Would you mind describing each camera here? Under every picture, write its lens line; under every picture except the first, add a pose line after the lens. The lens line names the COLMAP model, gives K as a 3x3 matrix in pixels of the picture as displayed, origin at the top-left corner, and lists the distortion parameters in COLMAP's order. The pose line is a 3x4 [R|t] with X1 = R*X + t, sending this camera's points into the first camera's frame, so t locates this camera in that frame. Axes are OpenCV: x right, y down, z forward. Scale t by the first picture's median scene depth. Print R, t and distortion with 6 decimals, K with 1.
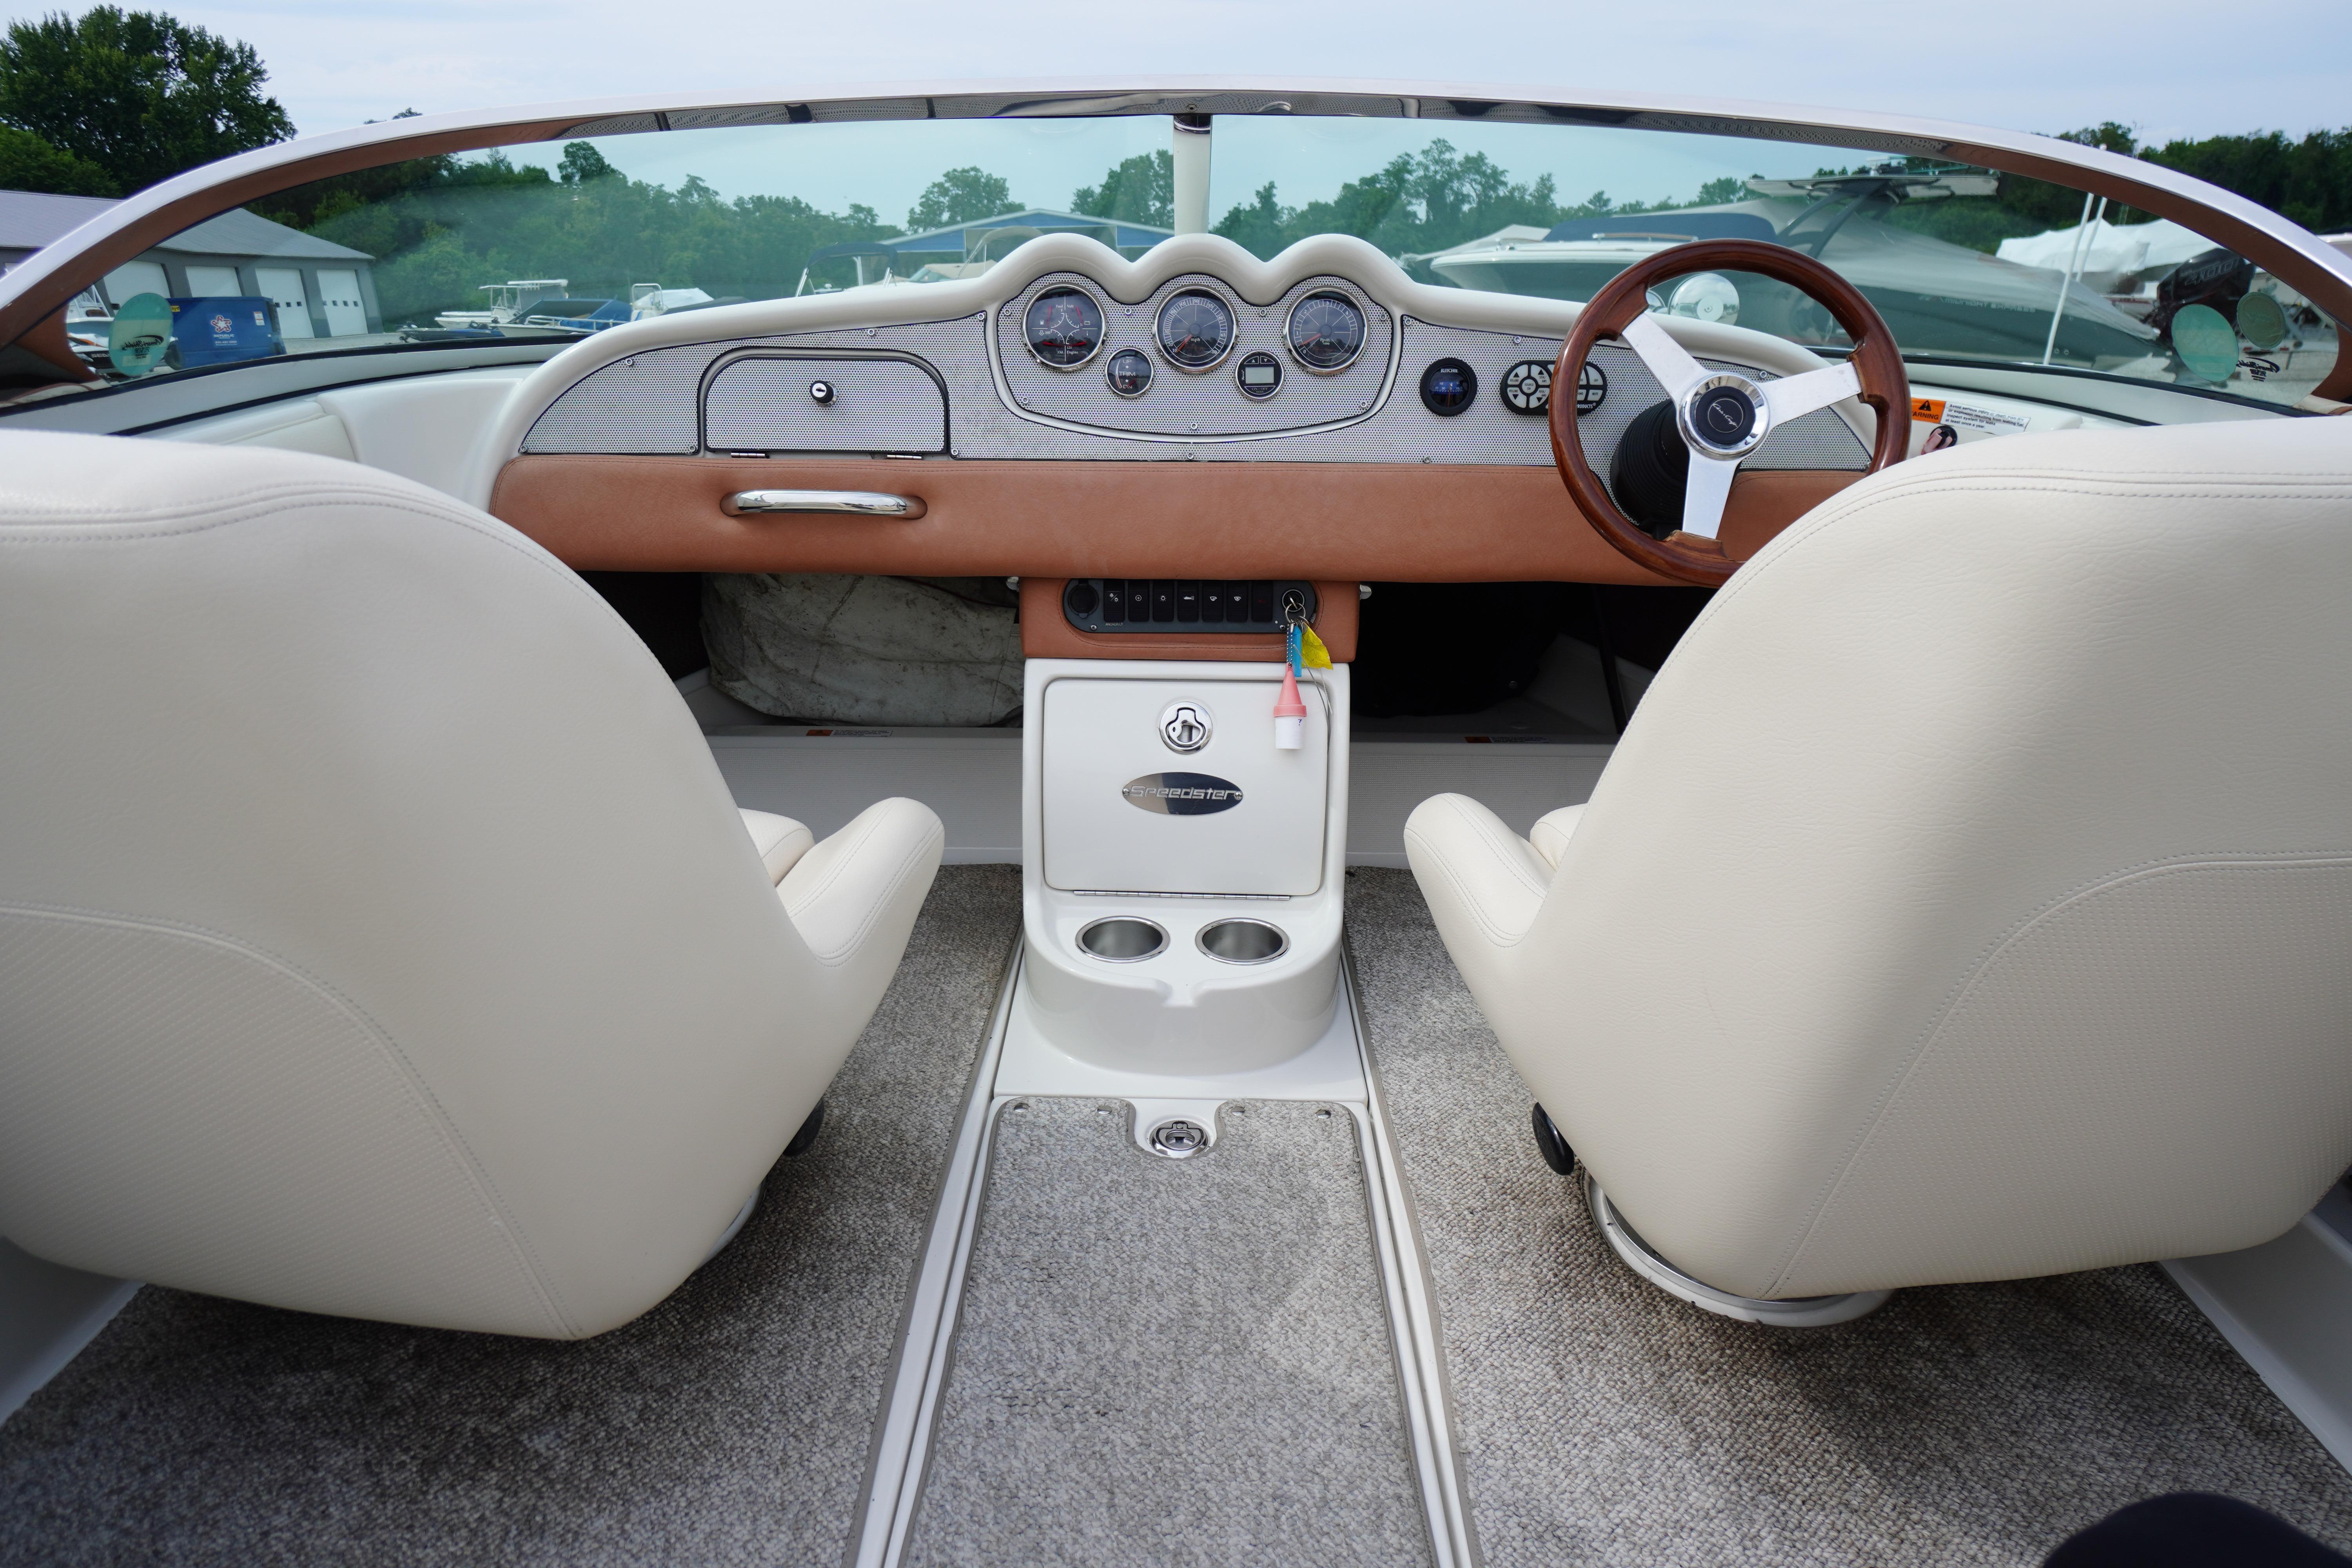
lens RADIAL K [[1396.1, 0, 1170.8], [0, 1396.1, 787.3], [0, 0, 1]] dist [-0.020760, 0.025528]
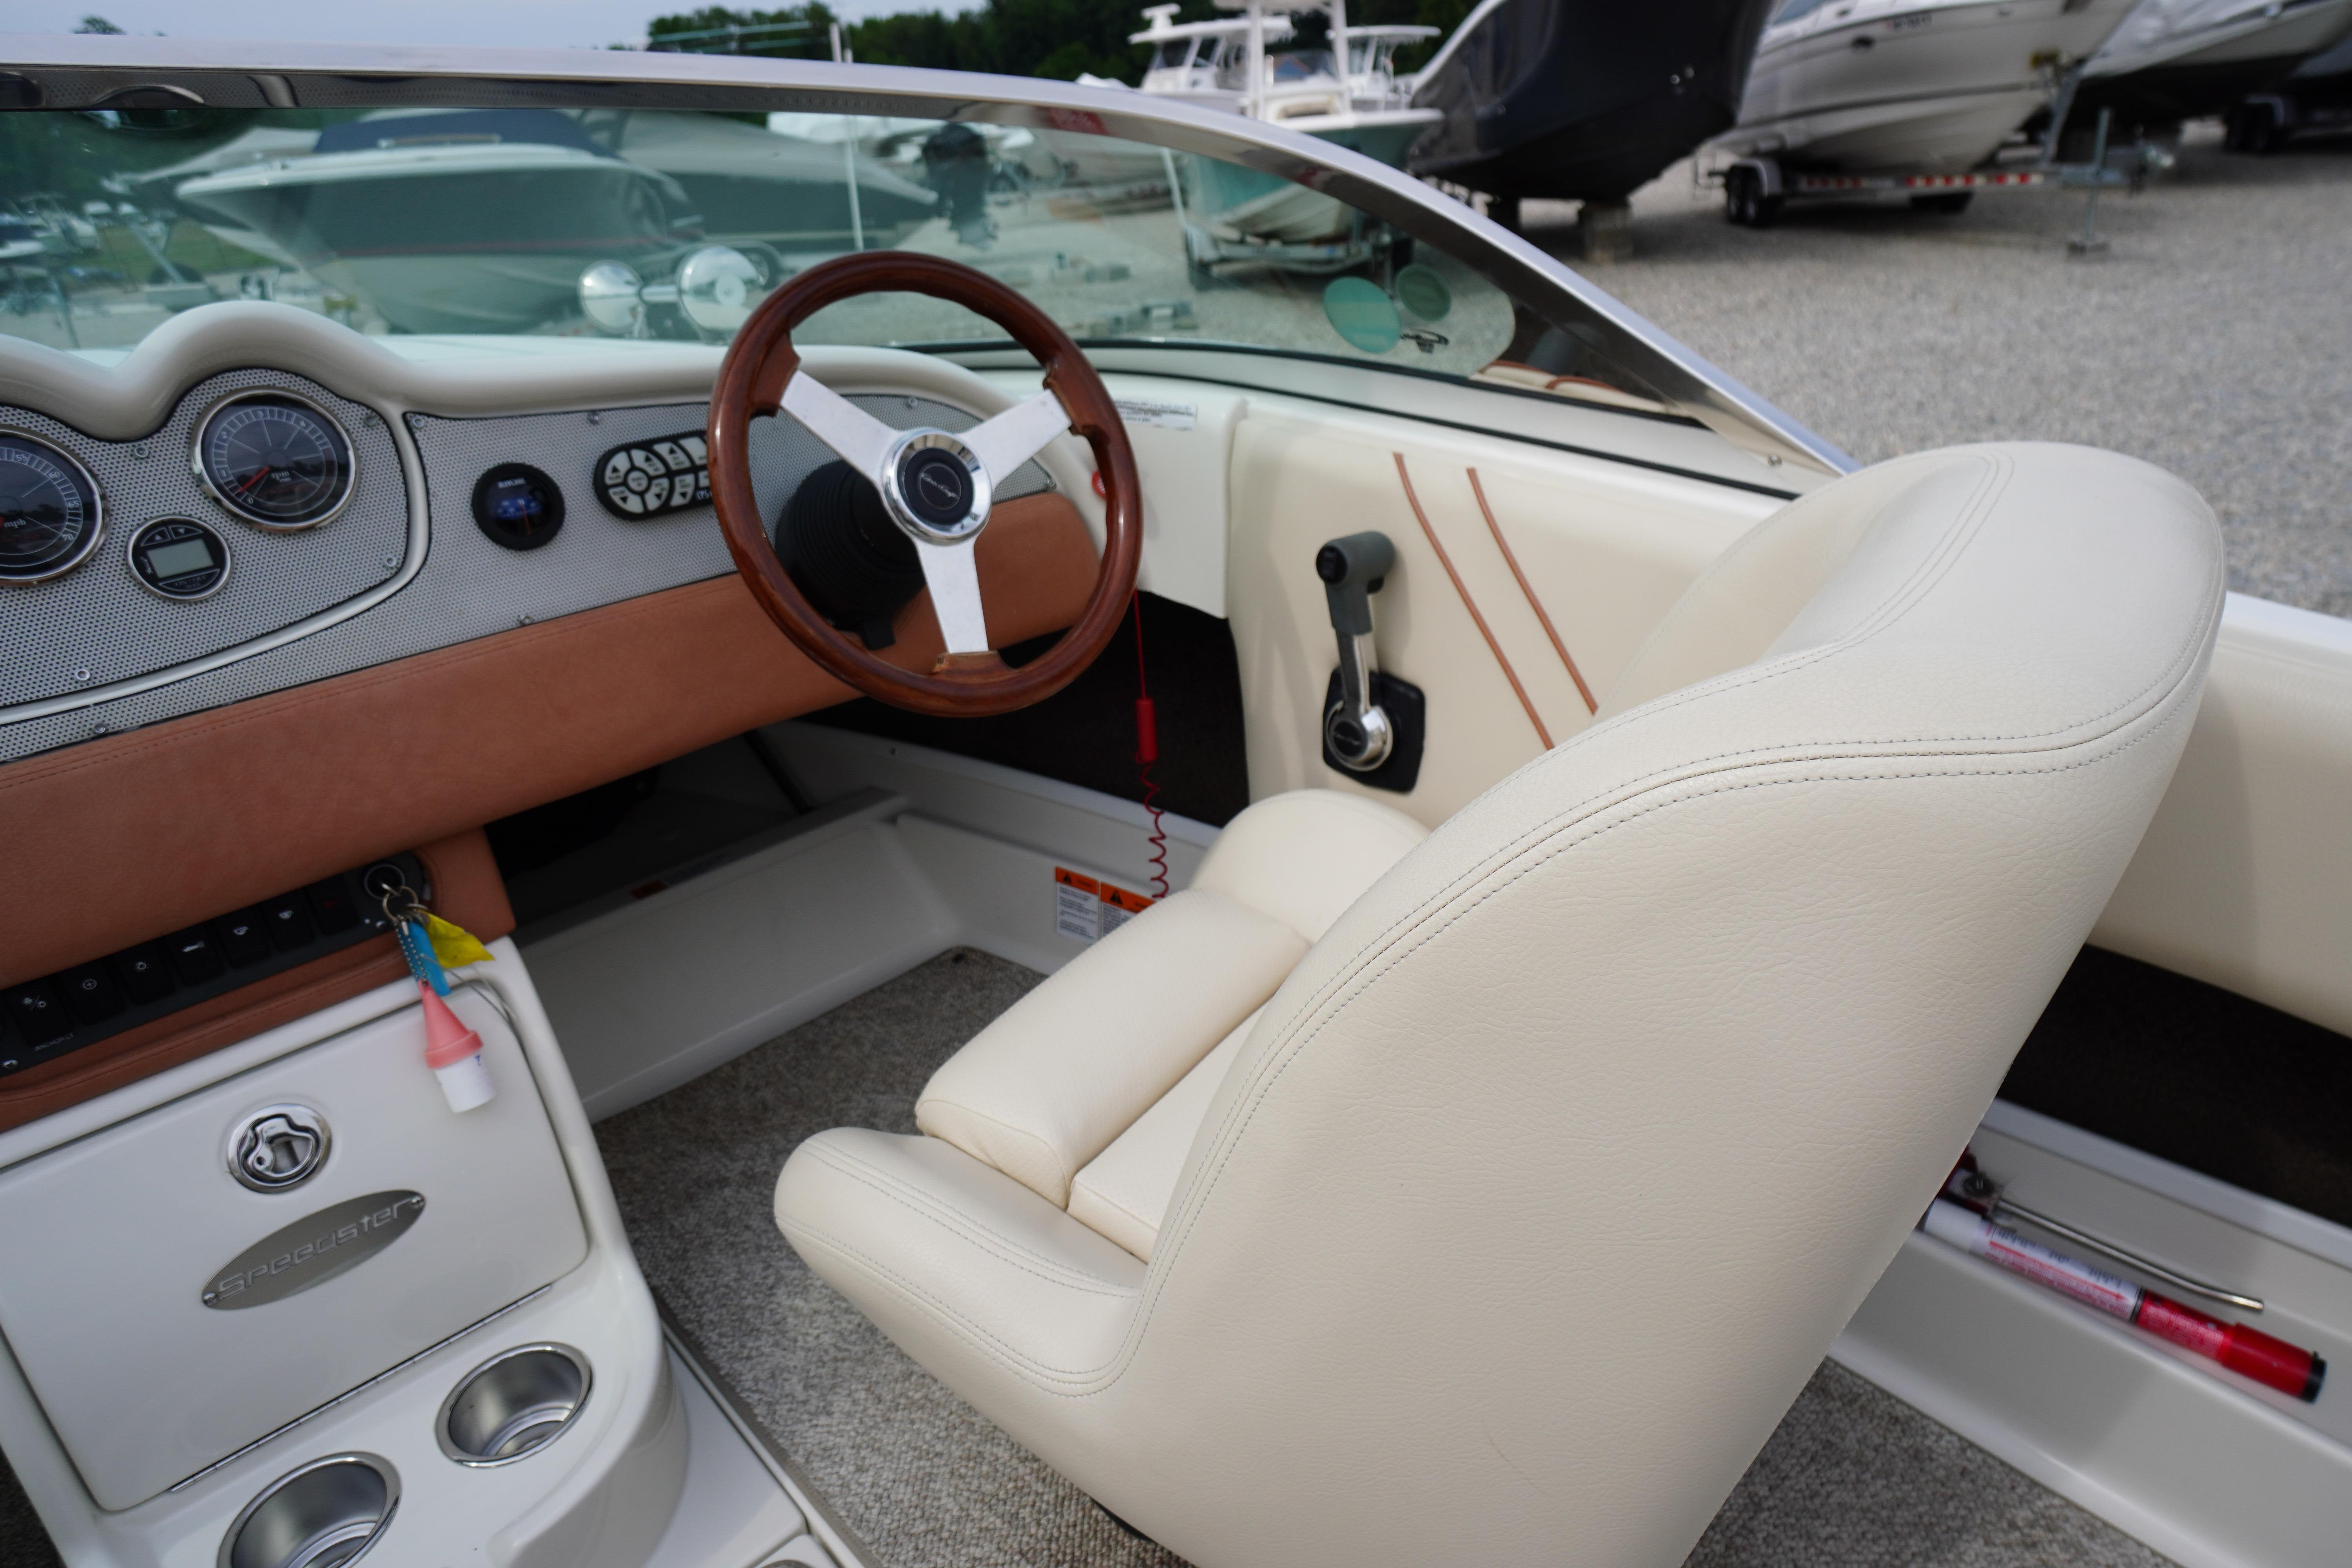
lens RADIAL K [[1396.1, 0, 1170.8], [0, 1396.1, 787.3], [0, 0, 1]] dist [-0.020760, 0.025528]
pose [[0.720540, -0.344924, 0.601540, -0.020347], [0.302698, 0.936945, 0.174666, -0.185011], [-0.623856, 0.056230, 0.779514, 0.302413]]
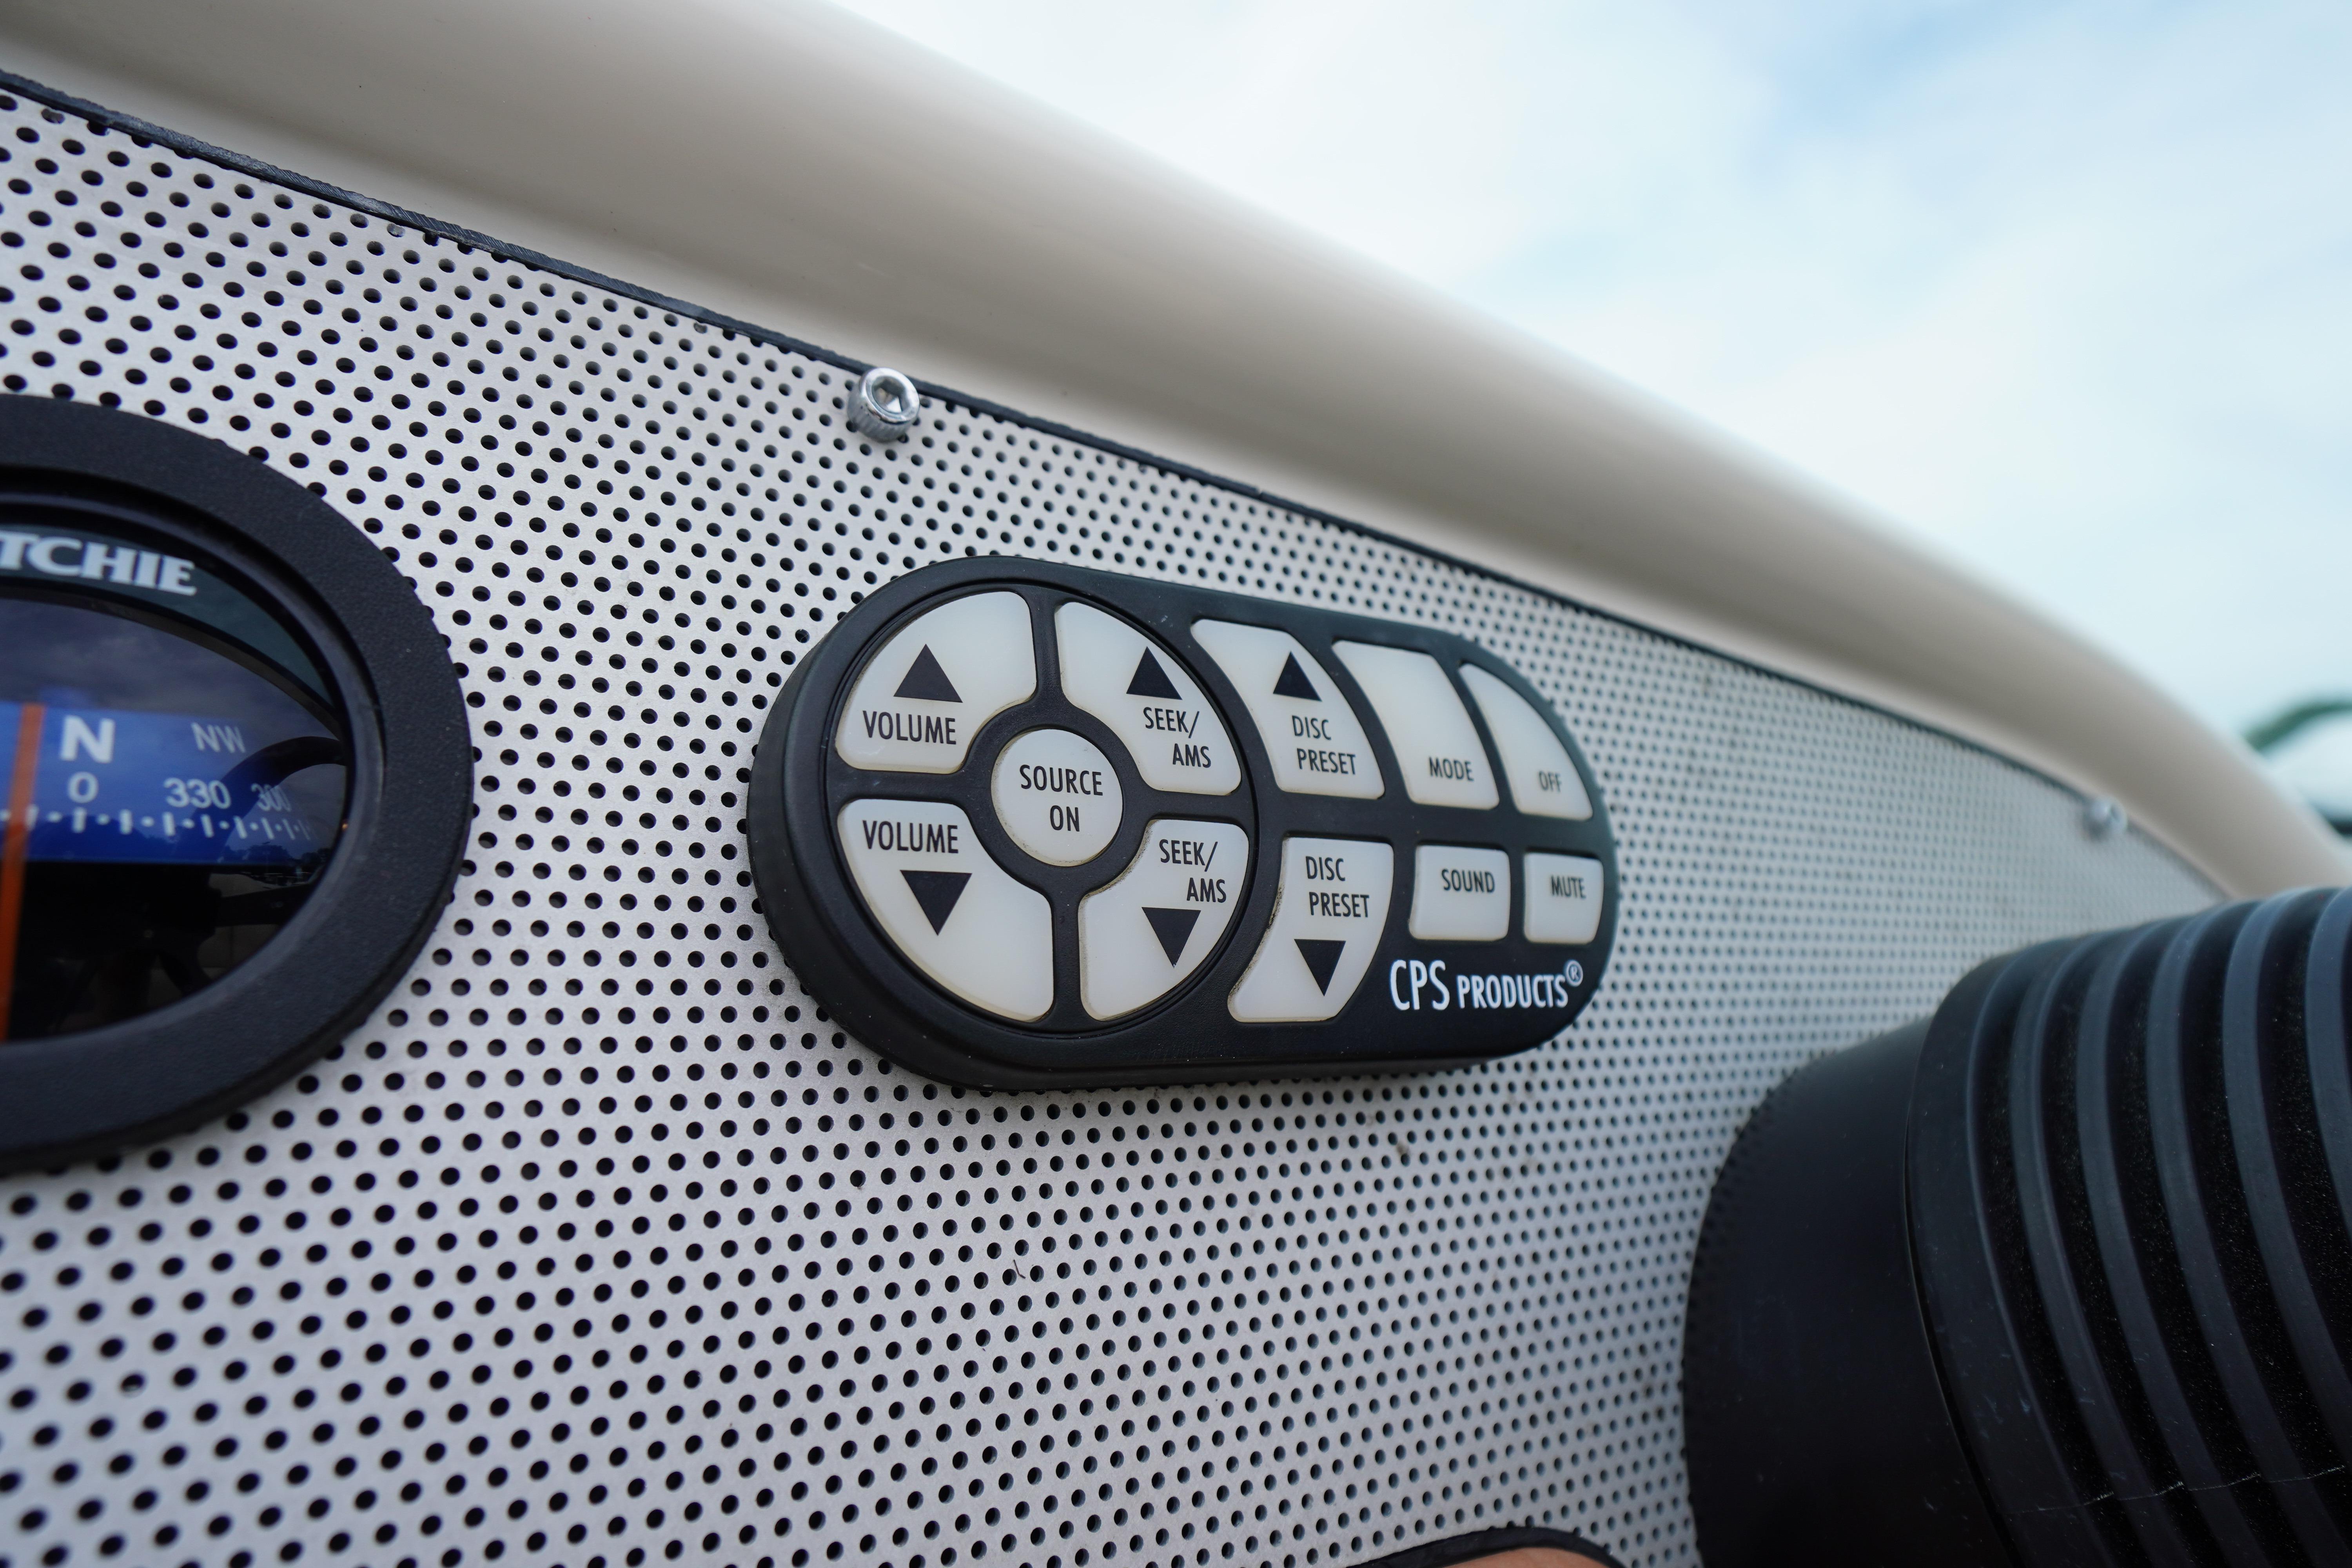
lens RADIAL K [[1423.2, 0, 1176.0], [0, 1423.2, 784.0], [0, 0, 1]] dist [-0.017936, 0.000075]
pose [[0.834551, 0.066879, 0.546856, 0.209266], [0.167655, 0.914698, -0.367722, -0.250205], [-0.524800, 0.398567, 0.752150, 0.916808]]
